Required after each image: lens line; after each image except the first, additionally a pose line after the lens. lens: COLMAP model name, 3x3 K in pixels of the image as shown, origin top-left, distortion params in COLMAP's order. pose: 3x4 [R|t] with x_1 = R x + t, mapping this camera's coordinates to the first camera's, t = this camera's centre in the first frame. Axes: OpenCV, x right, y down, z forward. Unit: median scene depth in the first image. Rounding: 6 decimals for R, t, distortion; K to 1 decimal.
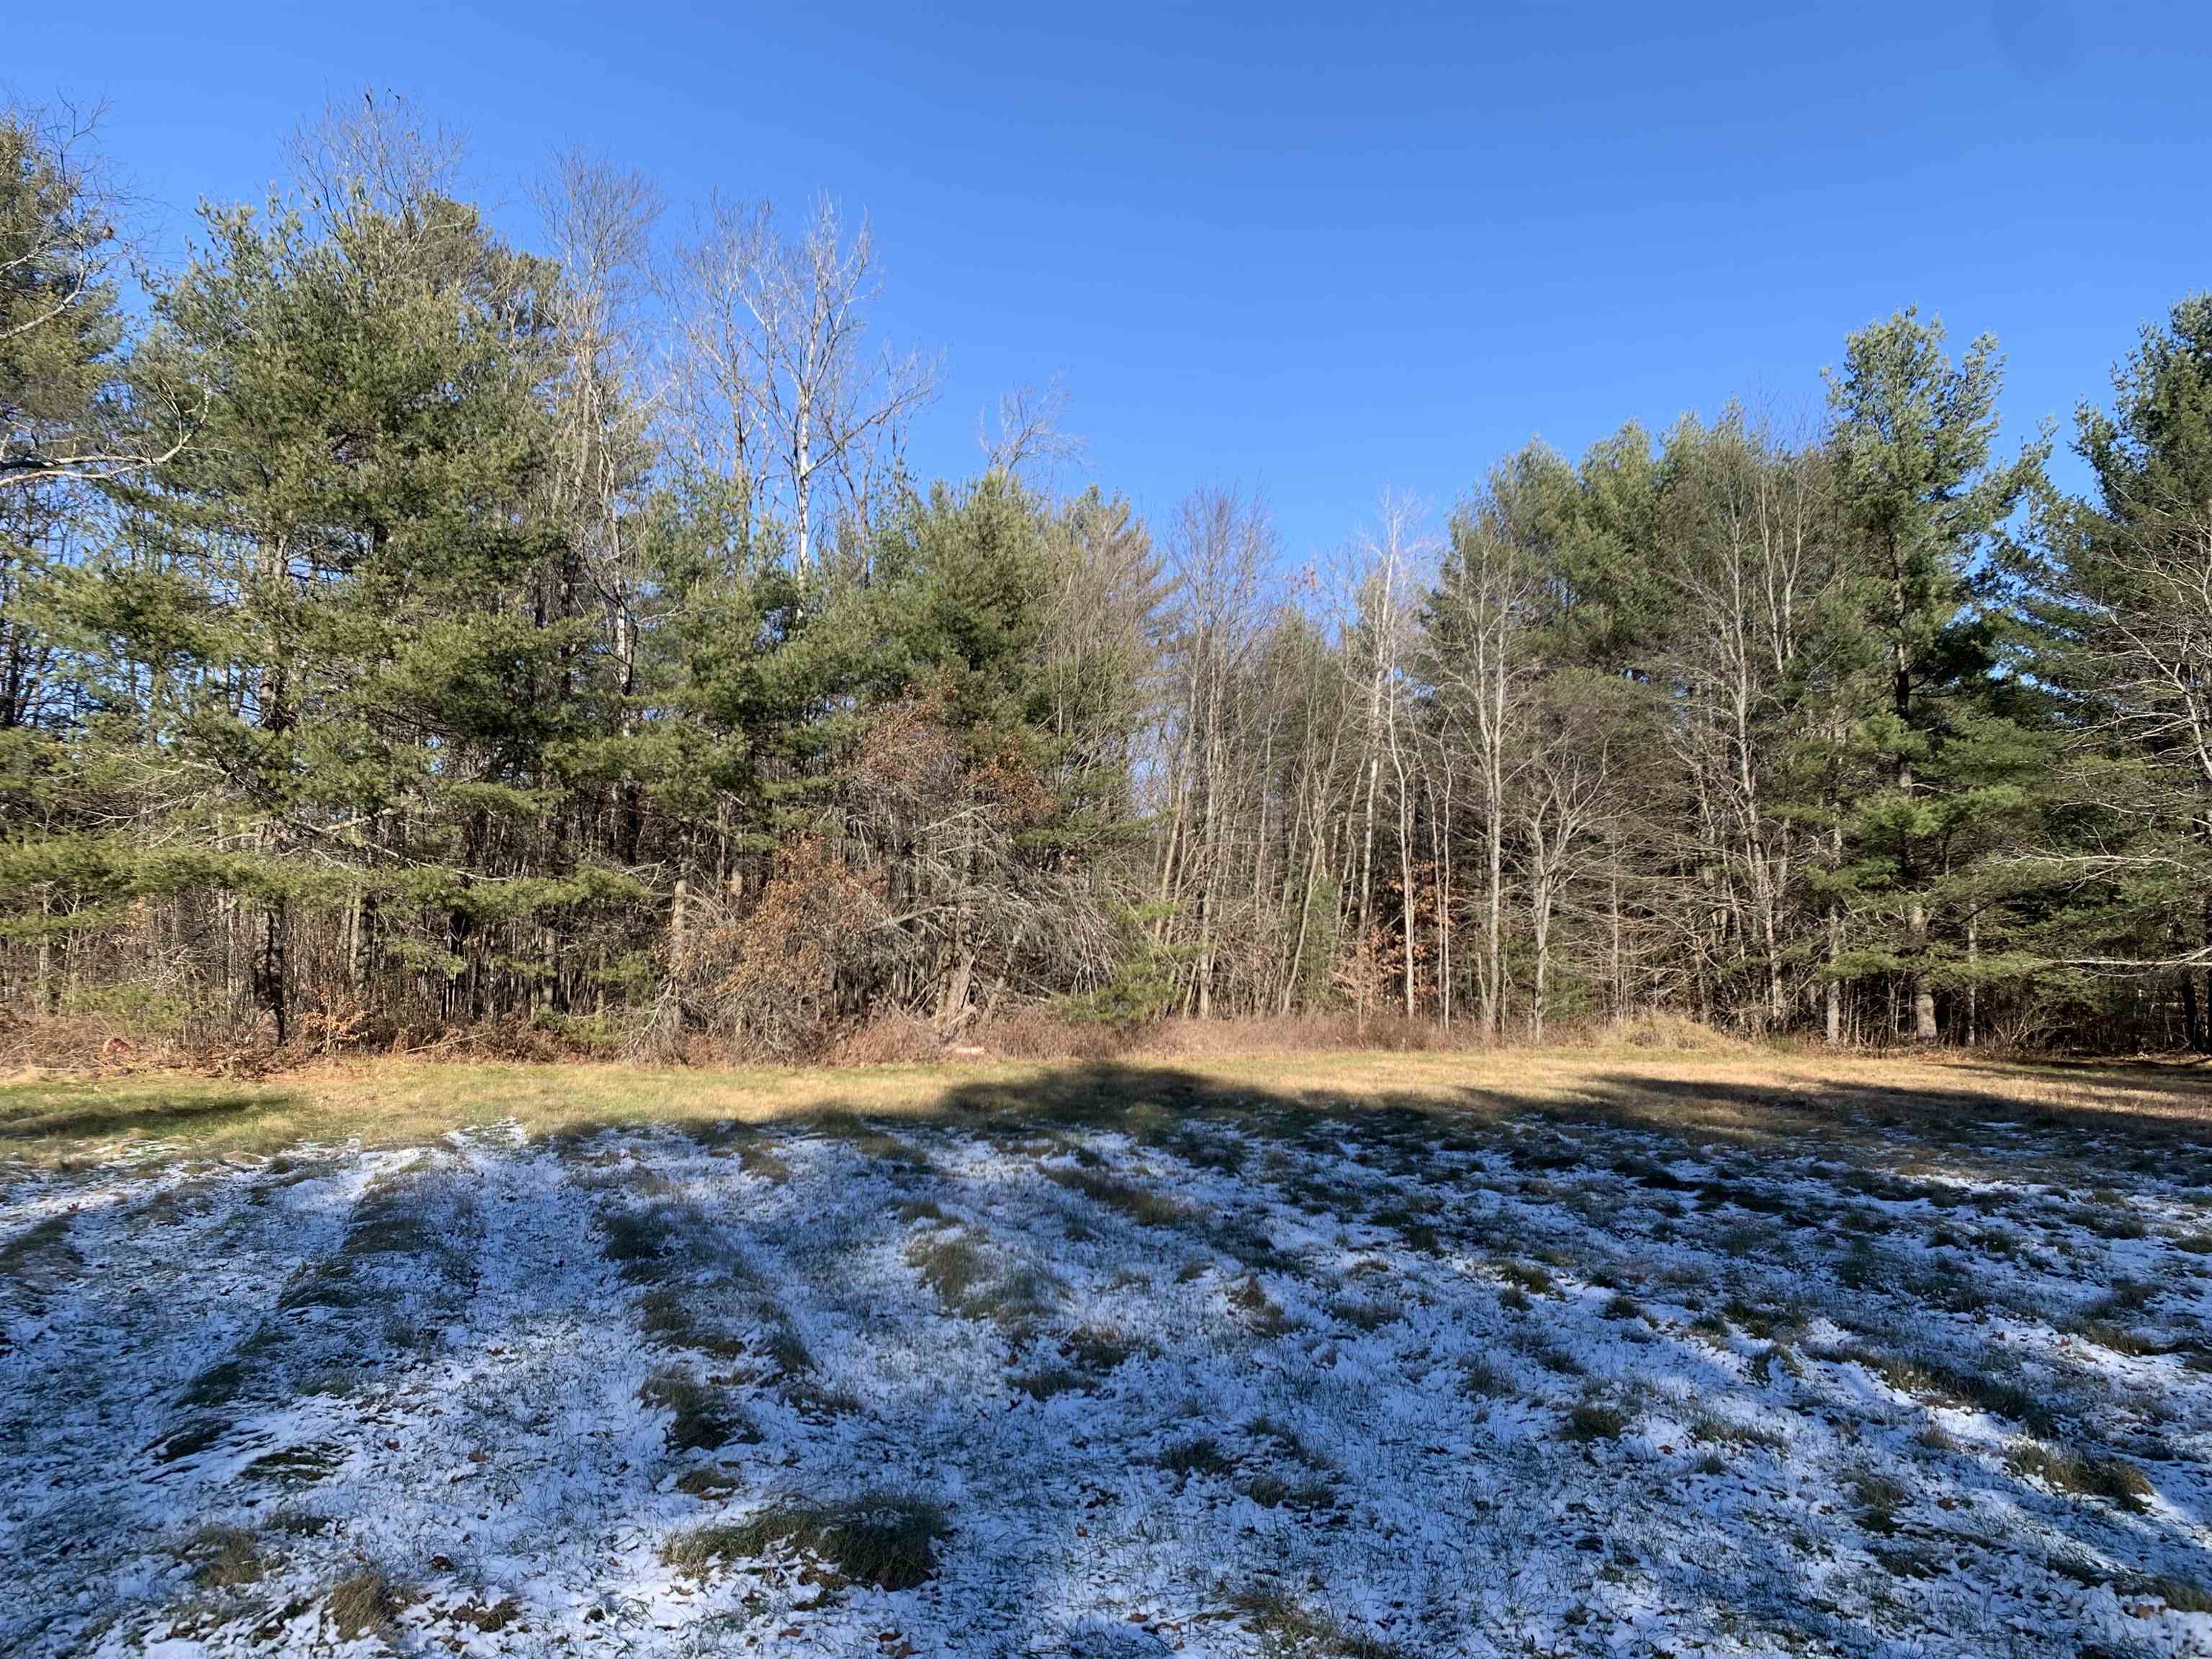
lens RADIAL K [[1733.7, 0, 1106.0], [0, 1733.7, 829.5], [0, 0, 1]] dist [0.013023, 0.011863]
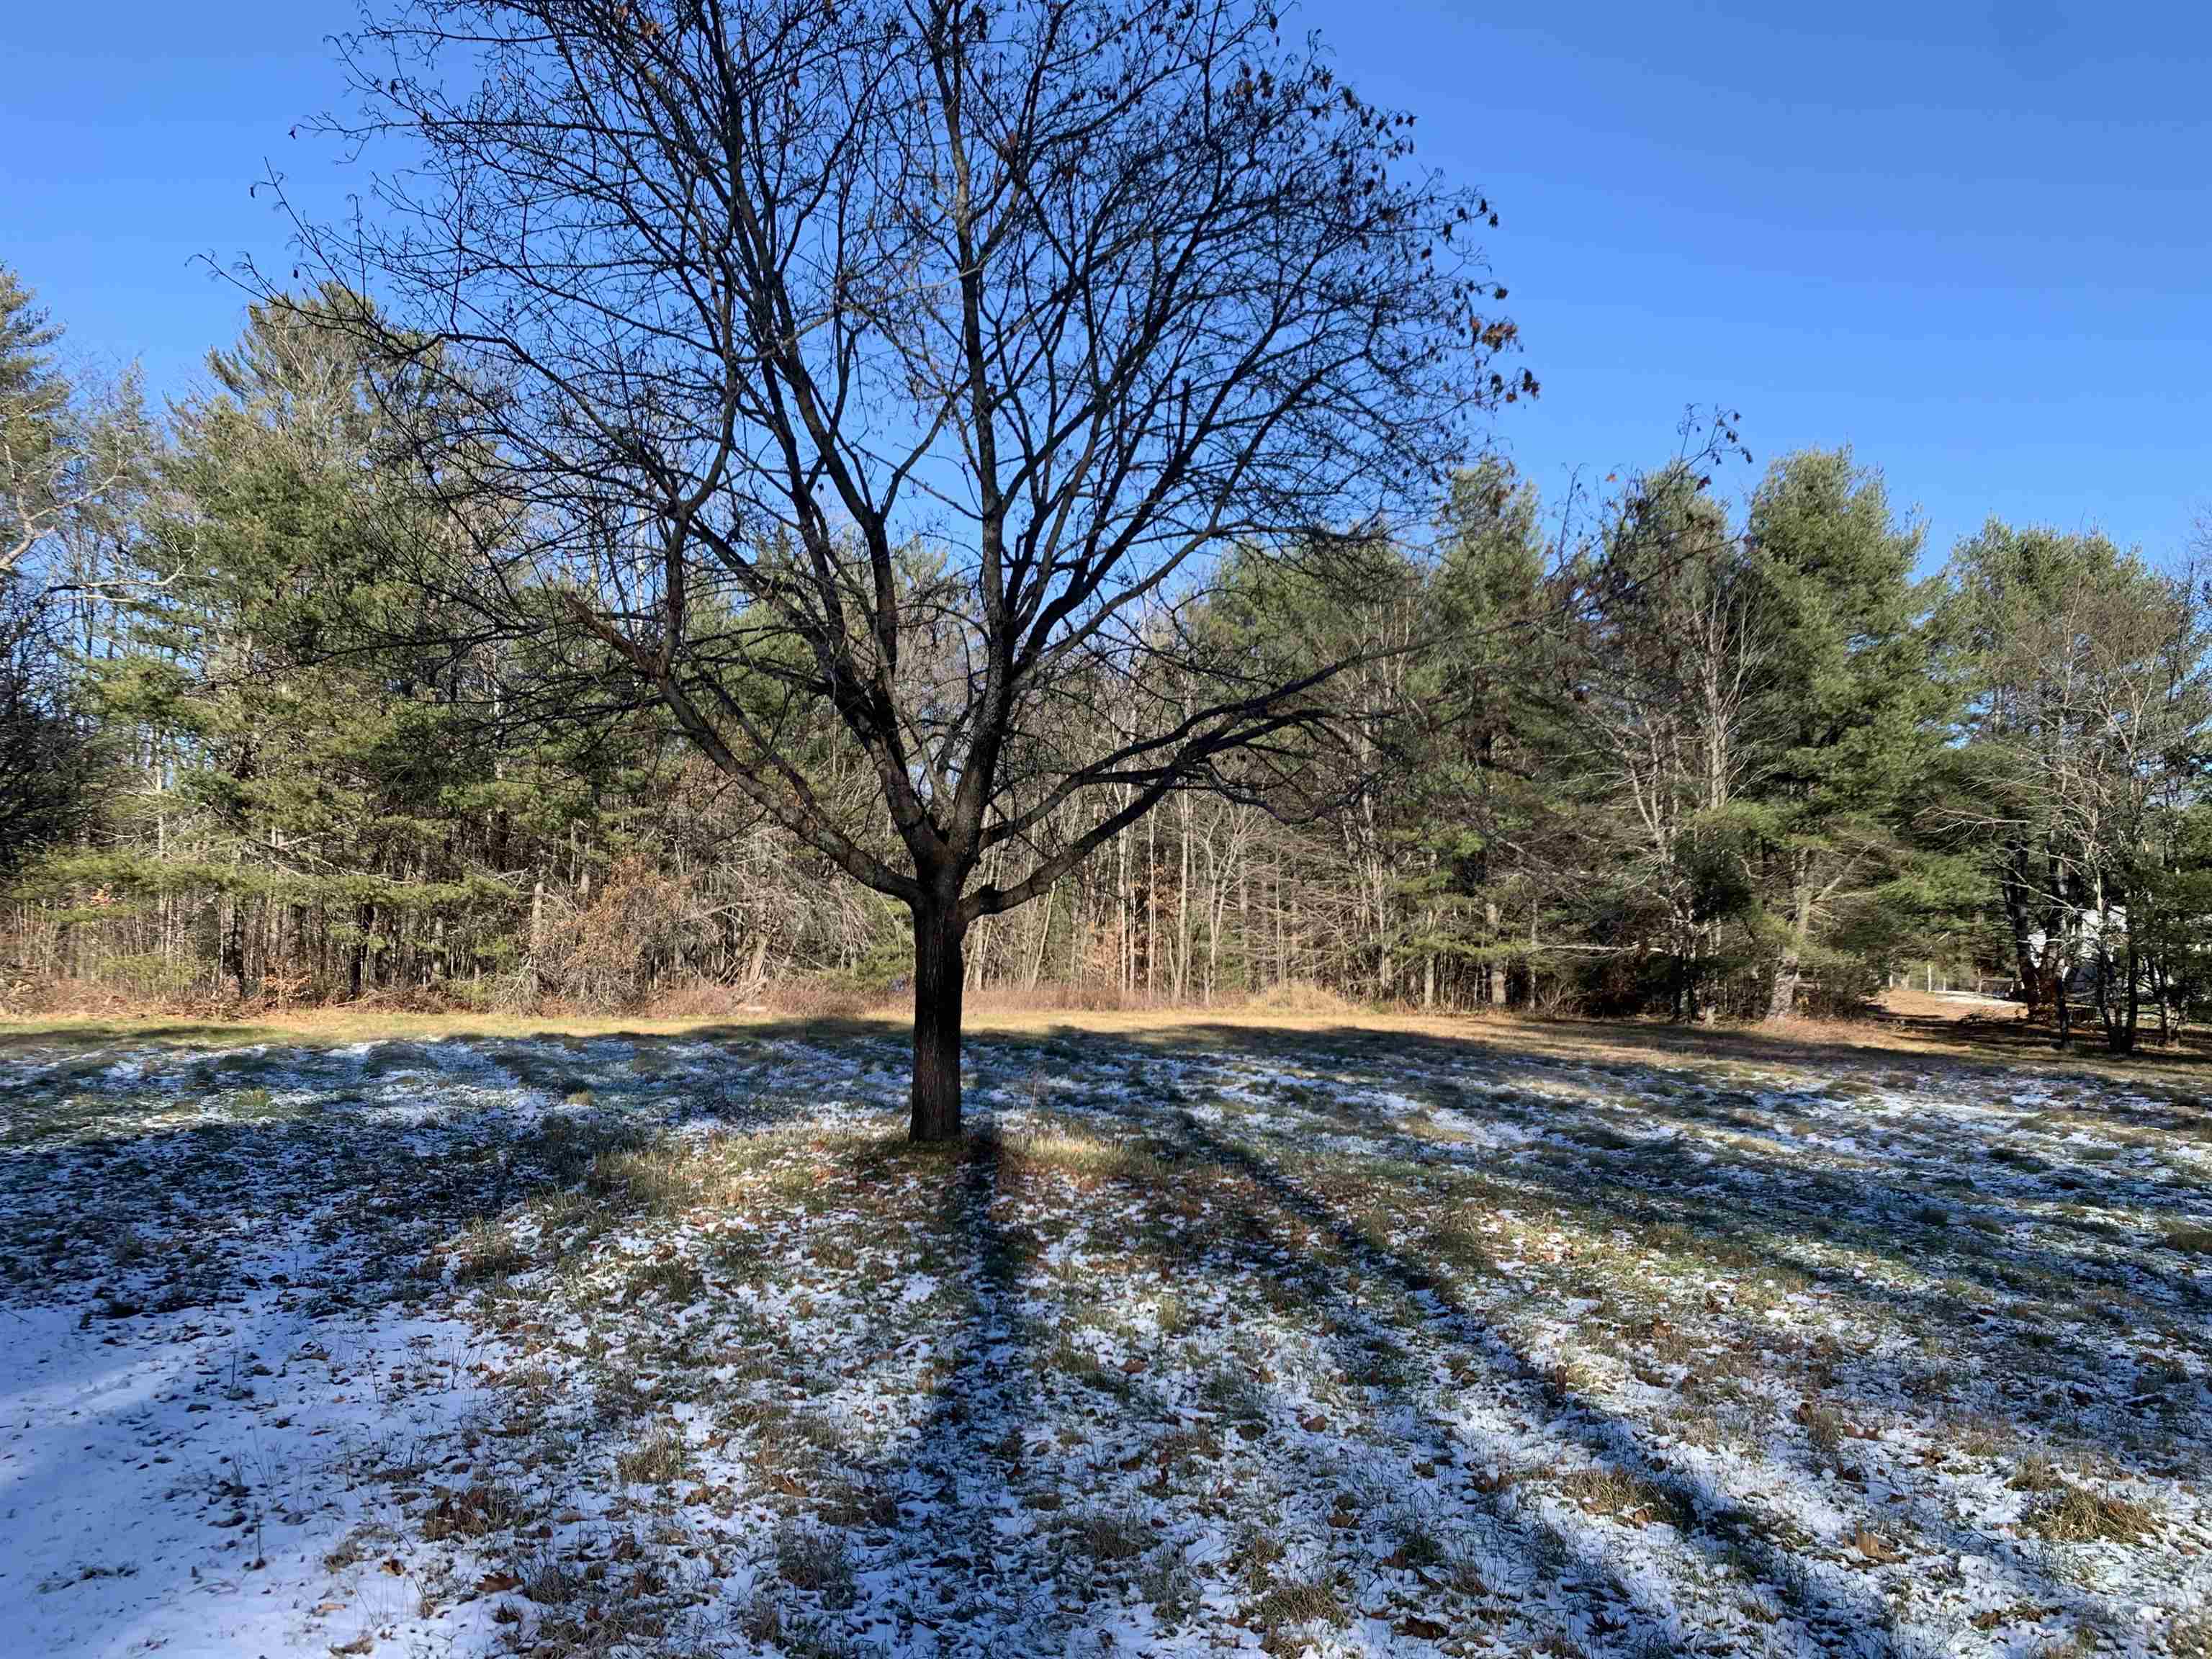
lens RADIAL K [[1658.5, 0, 1106.0], [0, 1658.5, 829.5], [0, 0, 1]] dist [-0.010523, 0.000694]
pose [[0.996437, 0.010488, 0.083686, 0.094010], [-0.010946, 0.999928, 0.005005, -0.025399], [-0.083627, -0.005904, 0.996480, -0.351374]]
